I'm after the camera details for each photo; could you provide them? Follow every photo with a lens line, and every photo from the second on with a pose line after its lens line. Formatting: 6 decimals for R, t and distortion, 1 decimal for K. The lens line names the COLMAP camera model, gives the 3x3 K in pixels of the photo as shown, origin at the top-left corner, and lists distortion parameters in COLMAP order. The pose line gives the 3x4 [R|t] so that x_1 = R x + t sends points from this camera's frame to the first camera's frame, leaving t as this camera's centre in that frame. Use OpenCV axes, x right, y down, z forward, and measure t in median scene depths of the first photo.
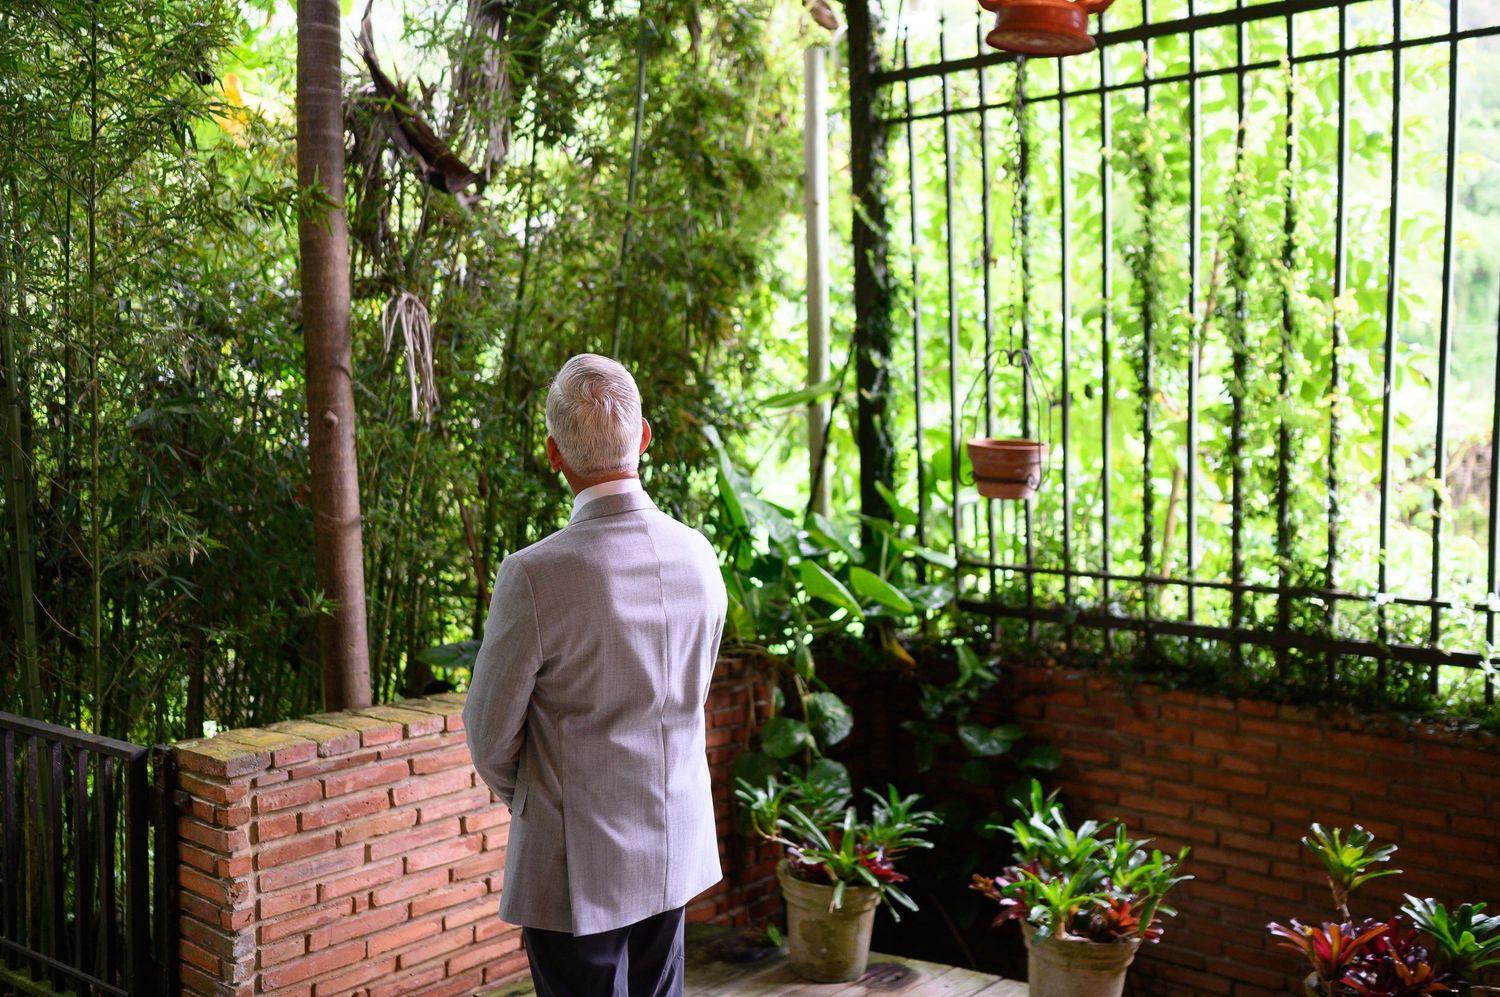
lens RADIAL K [[1442.4, 0, 748.0], [0, 1442.4, 469.7], [0, 0, 1]] dist [-0.001071, 0.016253]
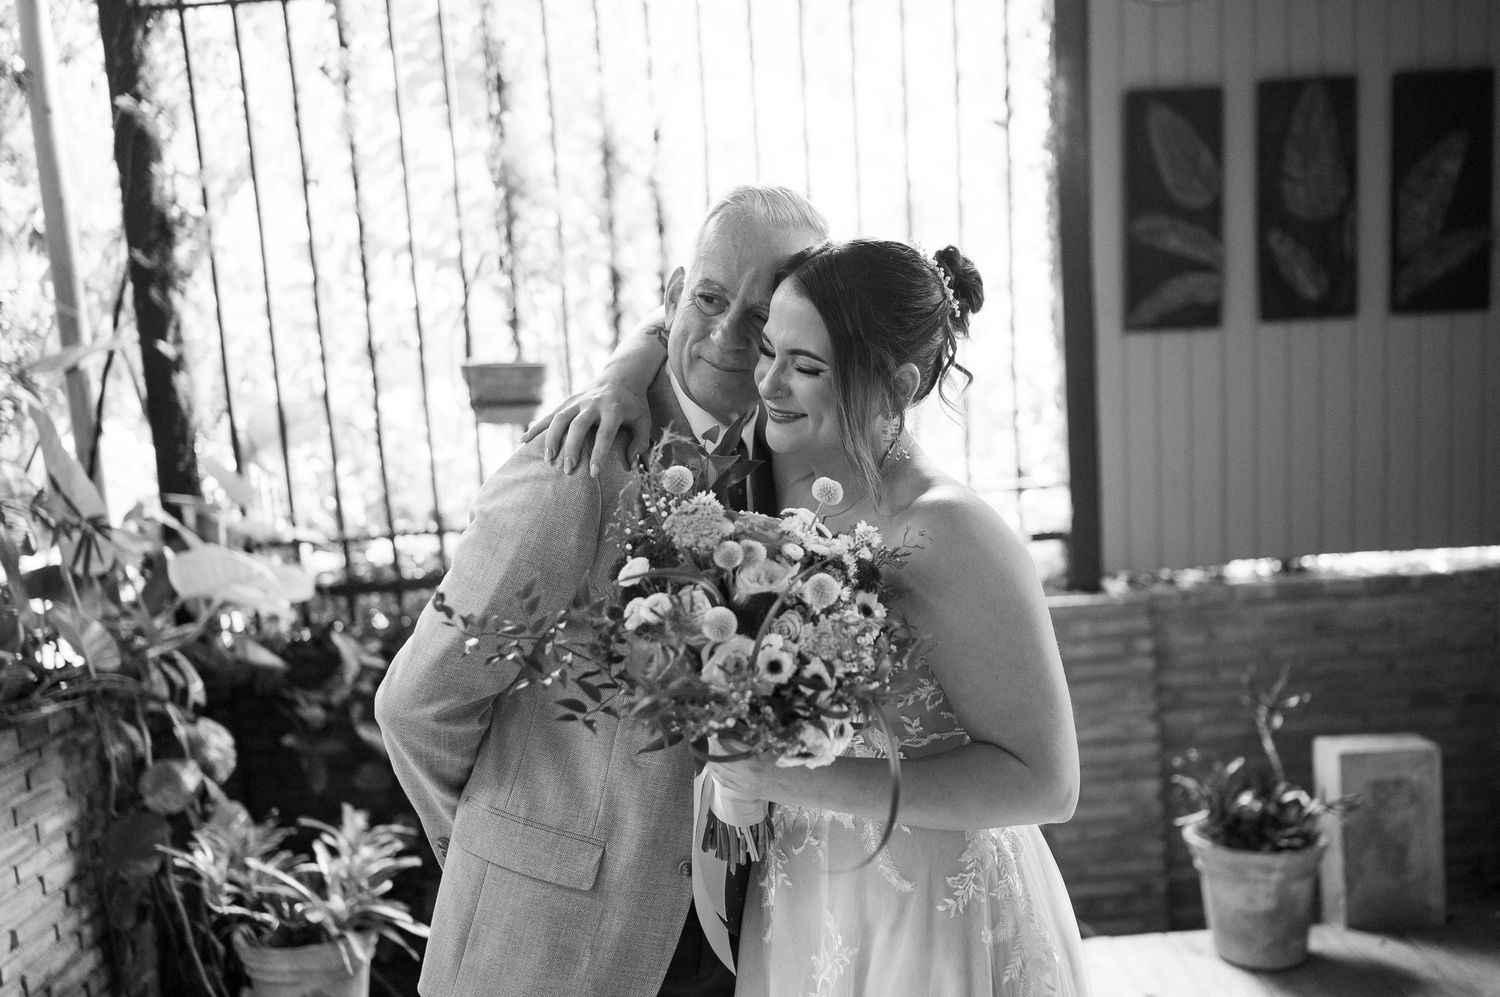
lens RADIAL K [[1404.5, 0, 750.0], [0, 1404.5, 498.5], [0, 0, 1]] dist [-0.008043, 0.004065]
pose [[0.767005, -0.114719, 0.631302, -0.199345], [0.110909, 0.992781, 0.045657, 0.035753], [-0.631983, 0.034998, 0.774192, 0.233198]]
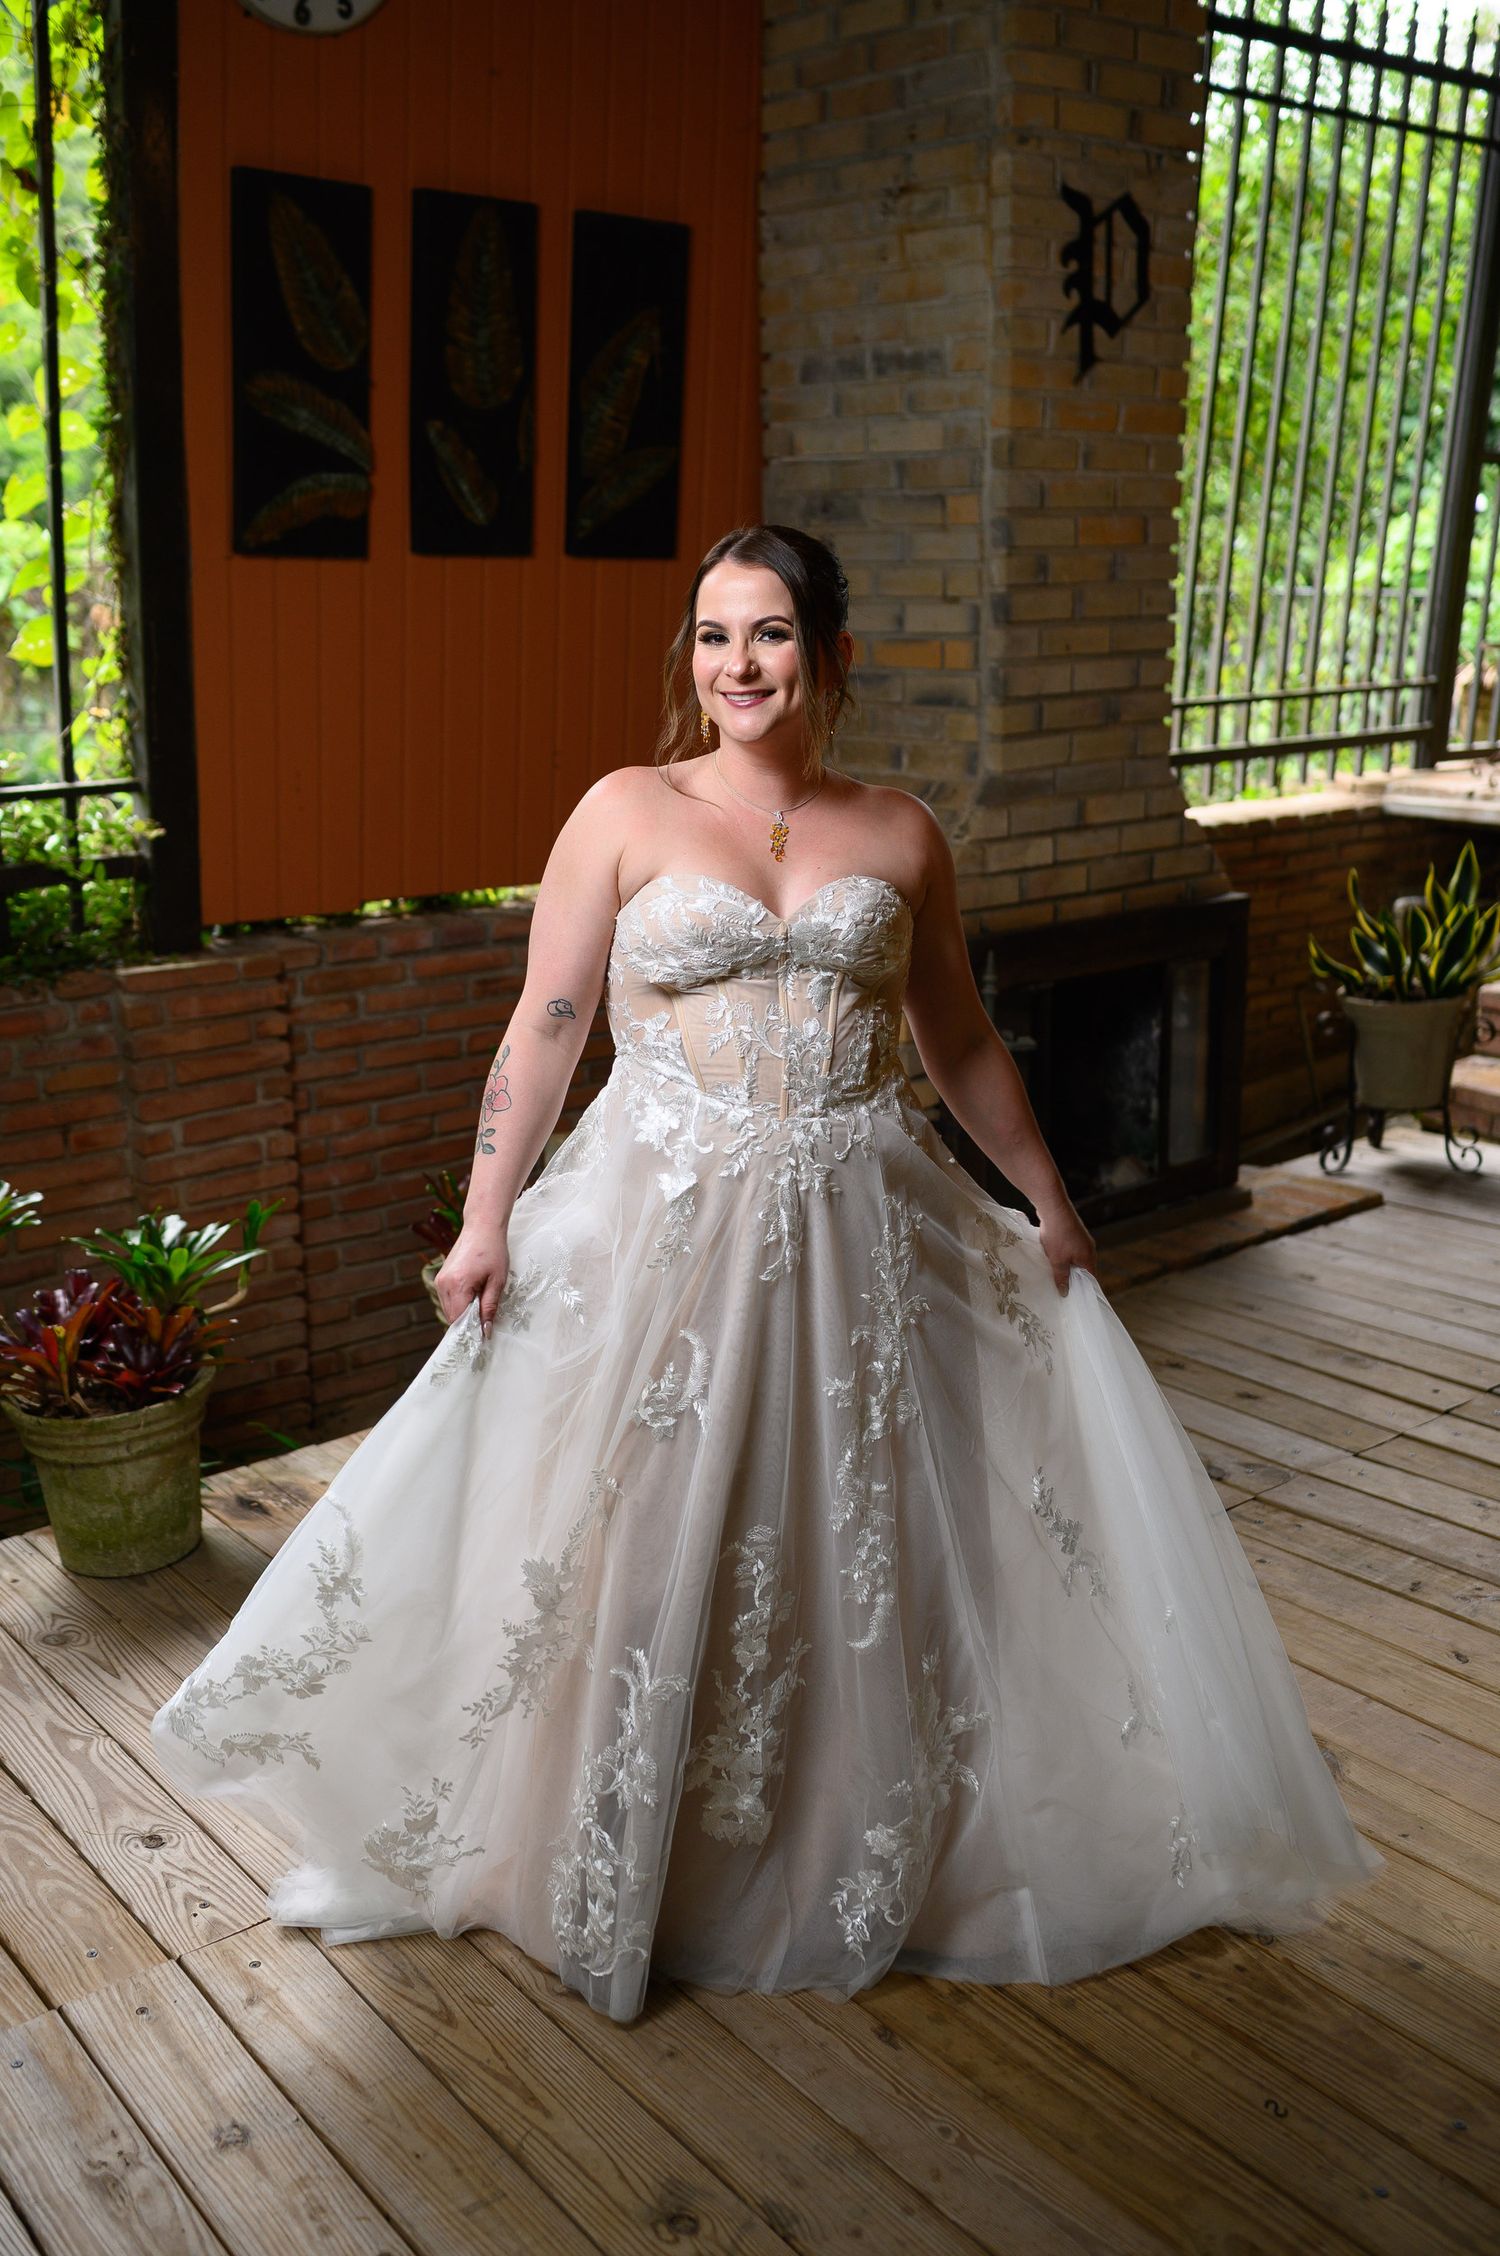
lens RADIAL K [[2111.6, 0, 748.4], [0, 2111.6, 1135.3], [0, 0, 1]] dist [-0.003914, -0.004095]
pose [[0.177010, -0.276287, 0.944634, -0.307297], [0.049403, 0.961074, 0.271838, 0.001032], [-0.982968, -0.001450, 0.183769, 0.404035]]
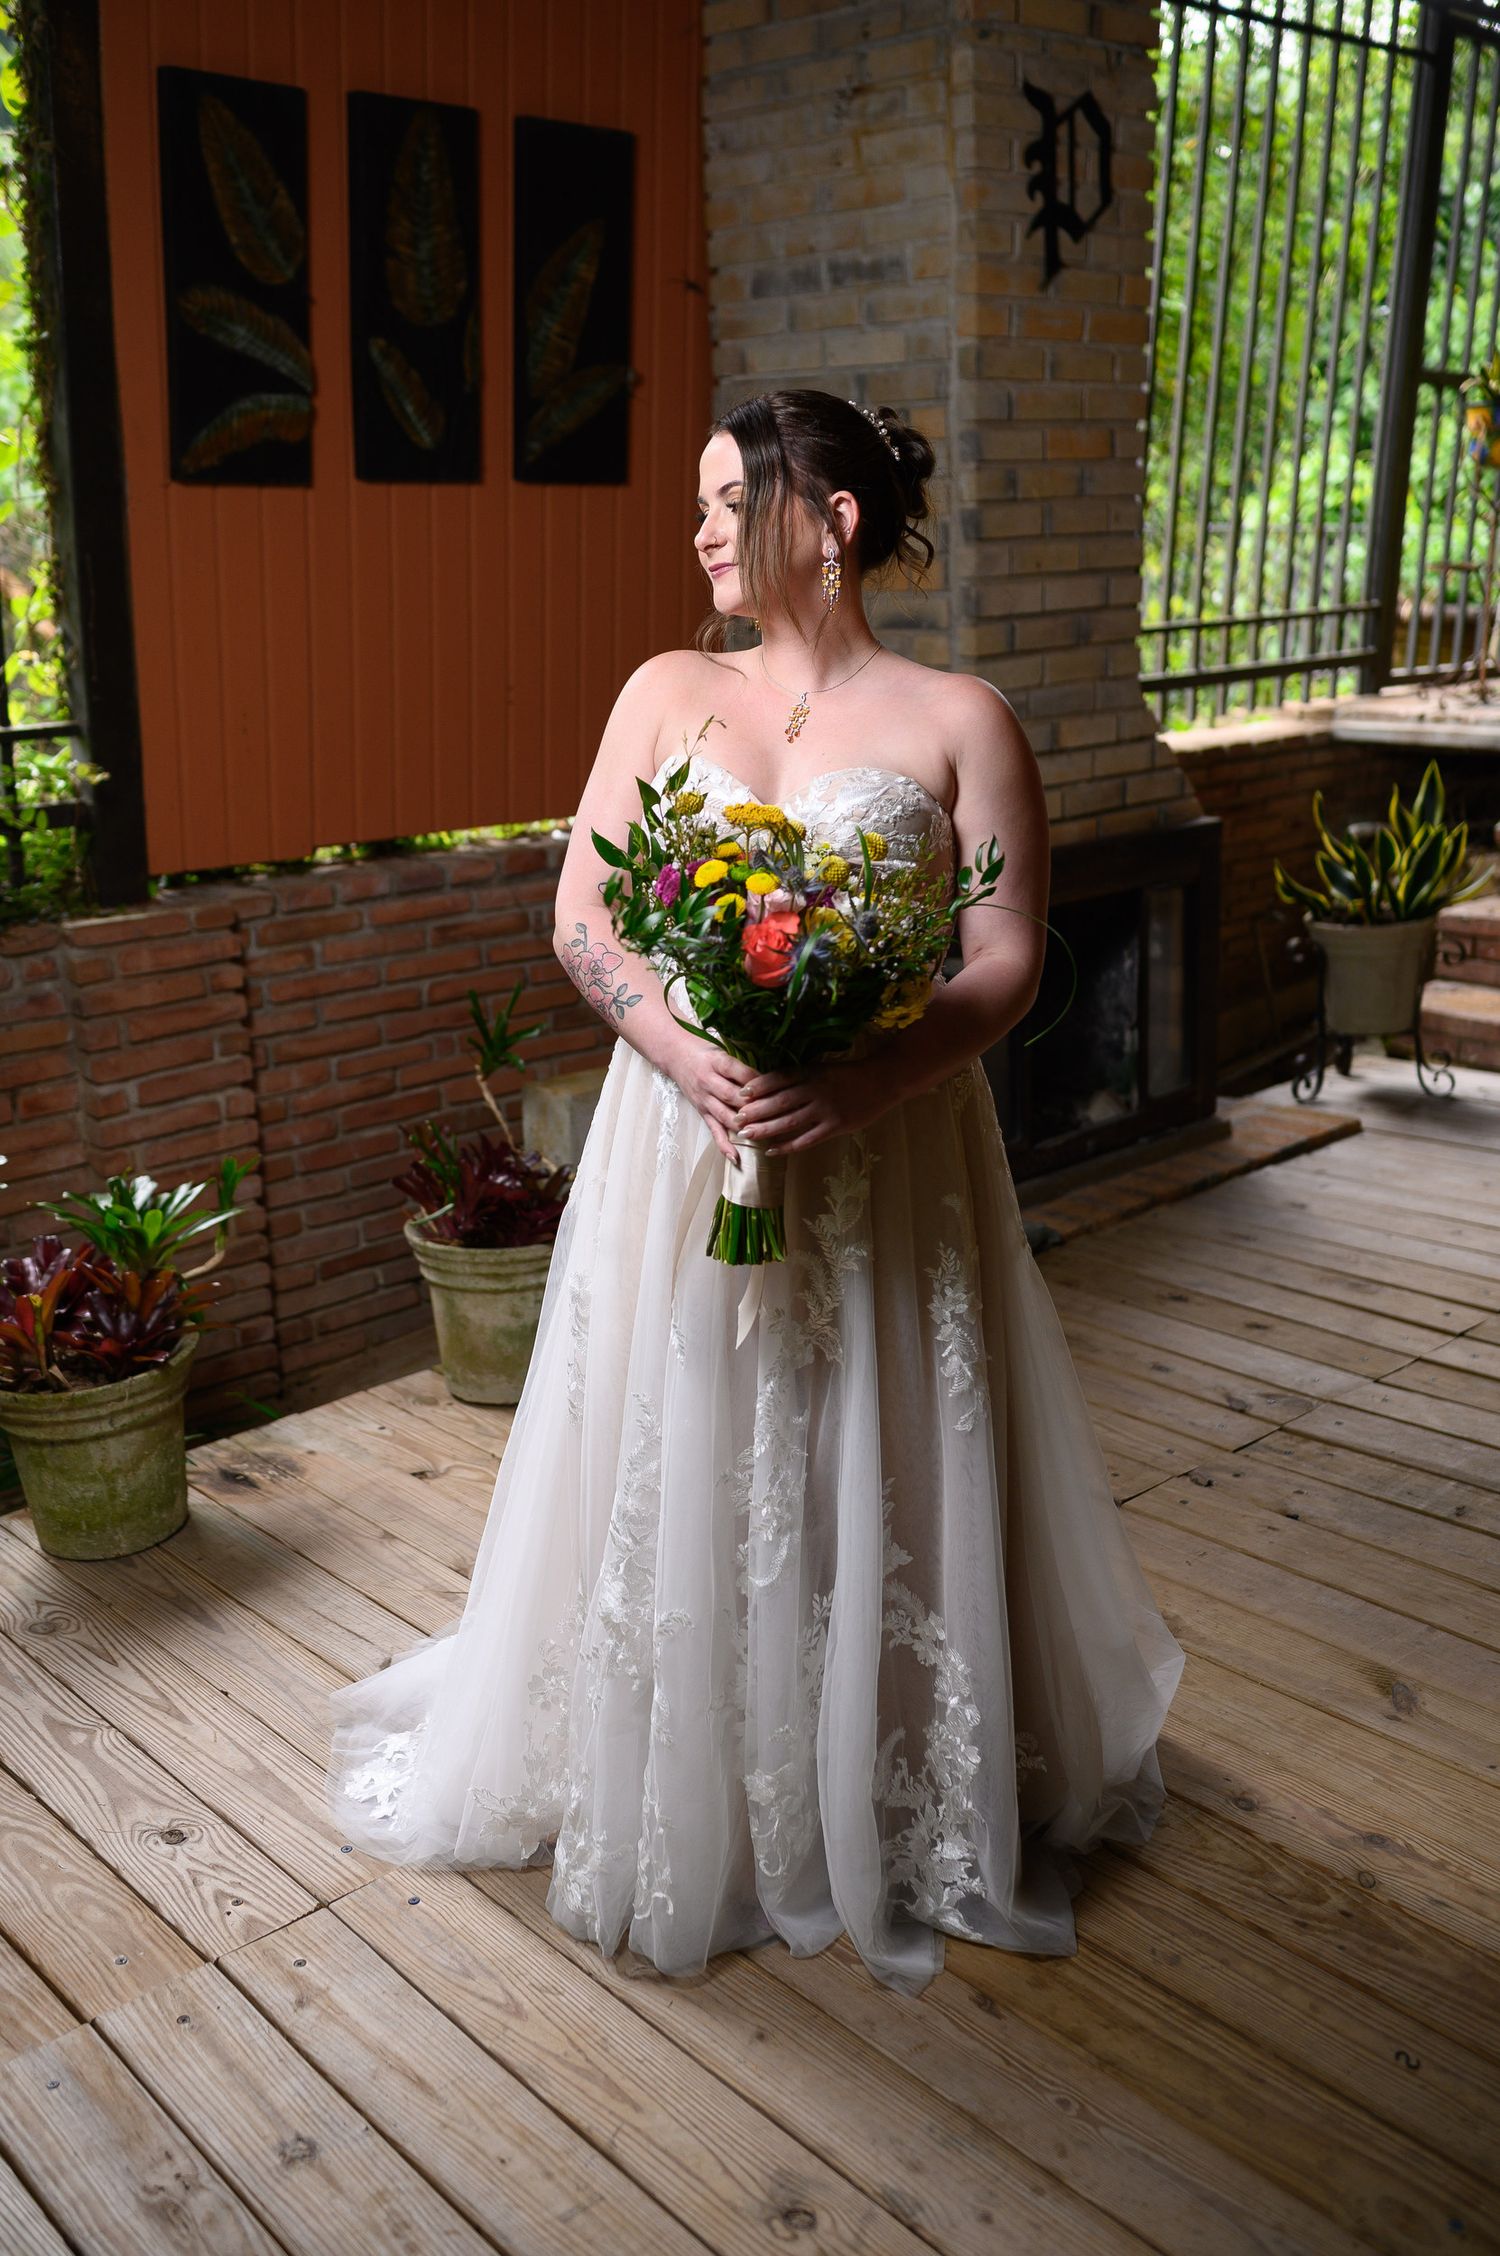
lens RADIAL K [[2112.4, 0, 750.0], [0, 2112.4, 1128.0], [0, 0, 1]] dist [-0.008043, 0.004065]
pose [[0.123070, -0.294003, 0.947848, -0.283724], [0.067893, 0.955365, 0.287520, 0.017598], [-0.990073, 0.028967, 0.137538, 0.445172]]
